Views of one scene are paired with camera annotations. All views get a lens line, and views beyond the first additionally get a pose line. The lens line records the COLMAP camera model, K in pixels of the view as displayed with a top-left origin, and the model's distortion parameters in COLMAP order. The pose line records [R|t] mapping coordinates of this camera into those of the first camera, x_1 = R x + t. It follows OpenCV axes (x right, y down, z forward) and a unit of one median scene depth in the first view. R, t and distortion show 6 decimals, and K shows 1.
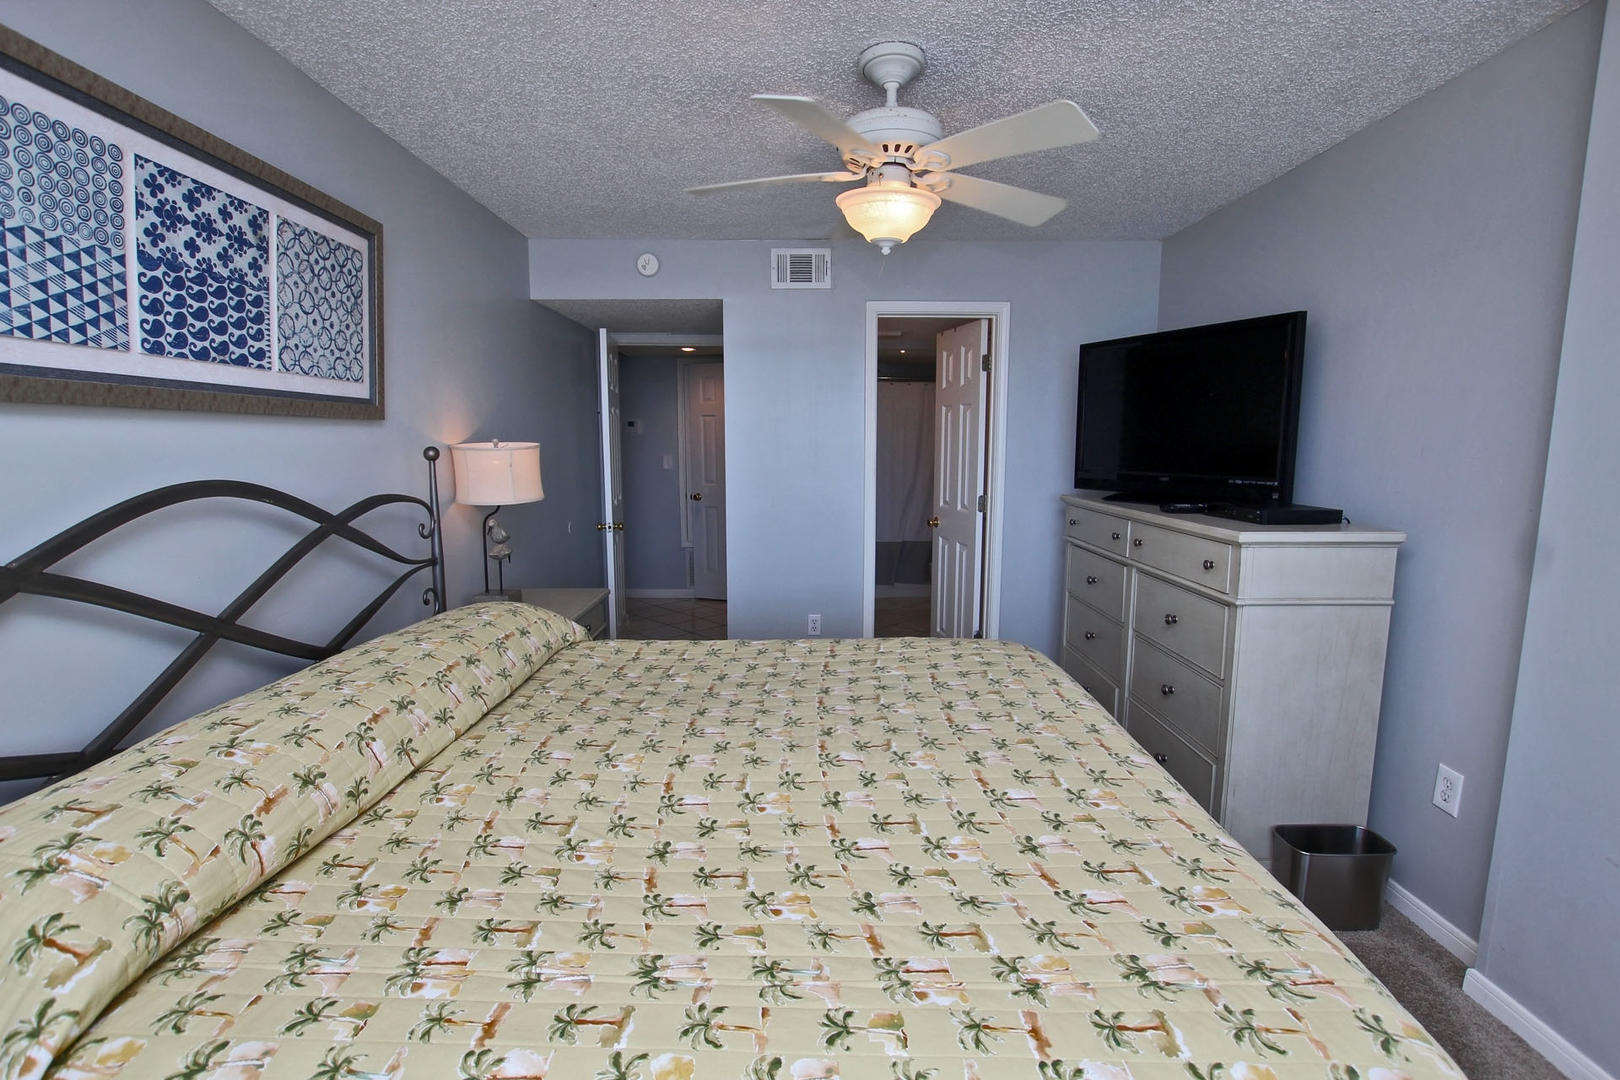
lens RADIAL K [[751.8, 0, 808.2], [0, 751.8, 546.6], [0, 0, 1]] dist [-0.038101, 0.006281]
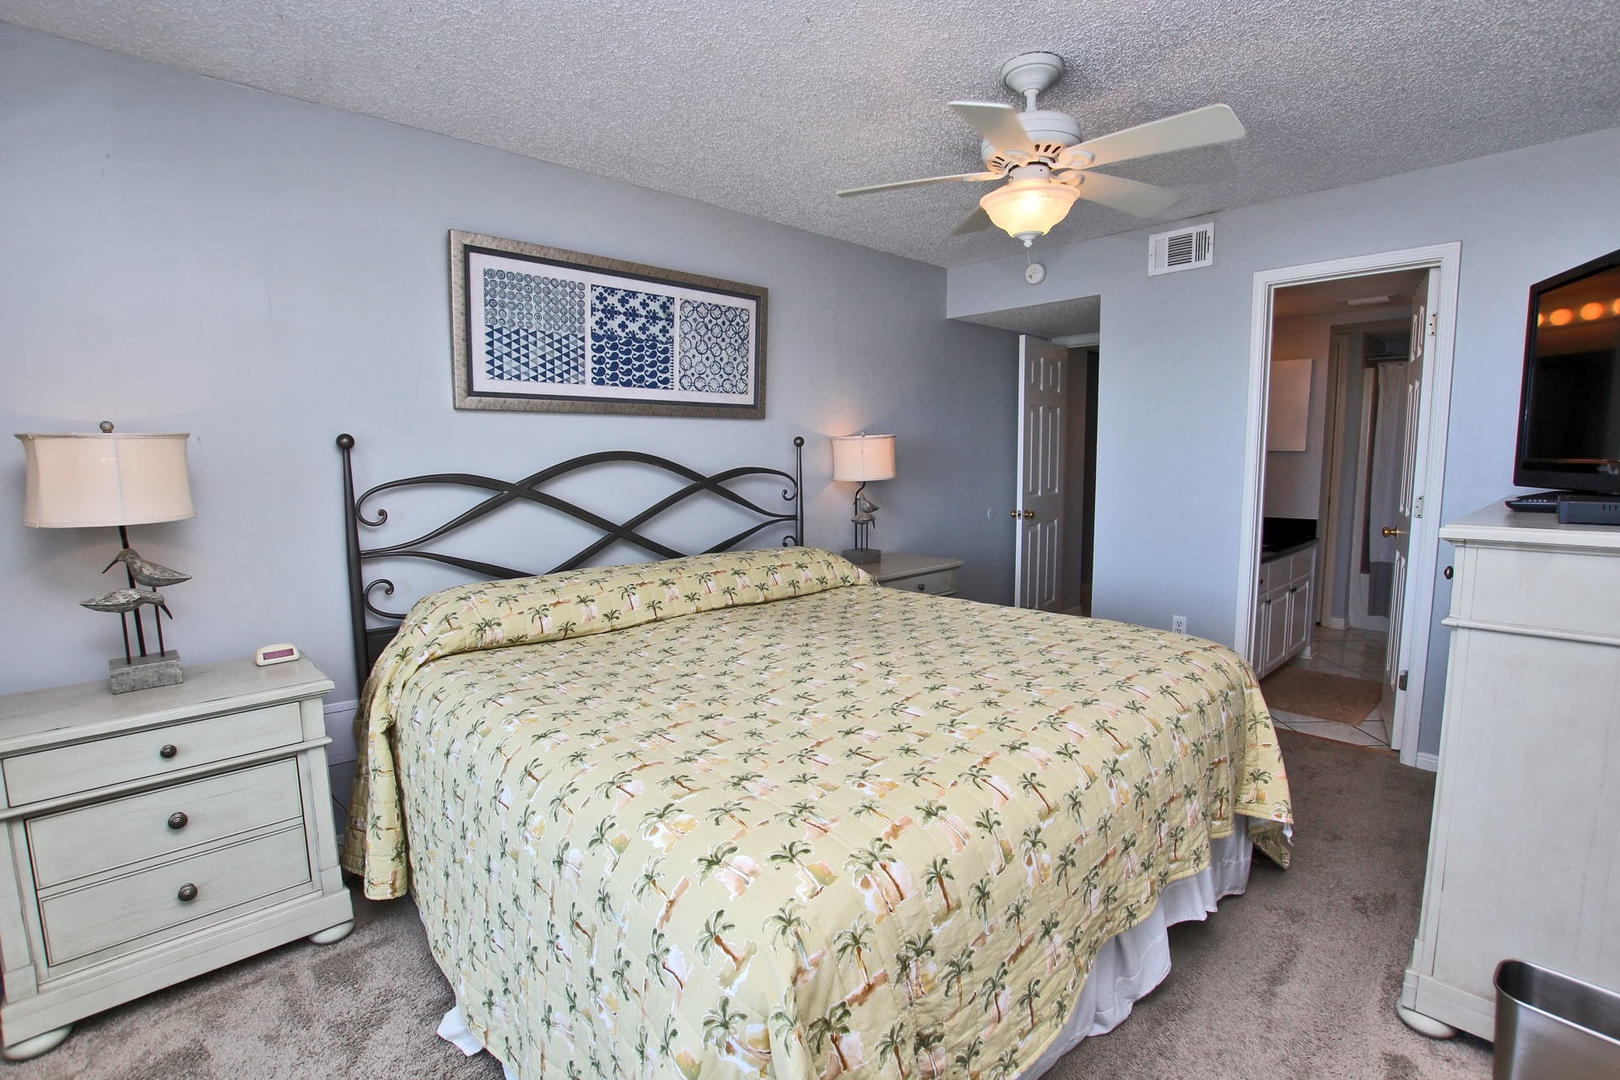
lens RADIAL K [[751.8, 0, 808.2], [0, 751.8, 546.6], [0, 0, 1]] dist [-0.038101, 0.006281]
pose [[0.680502, 0.083083, -0.728021, 0.891054], [-0.092772, 0.995325, 0.026872, 0.054067], [0.726850, 0.049253, 0.685028, 0.059709]]
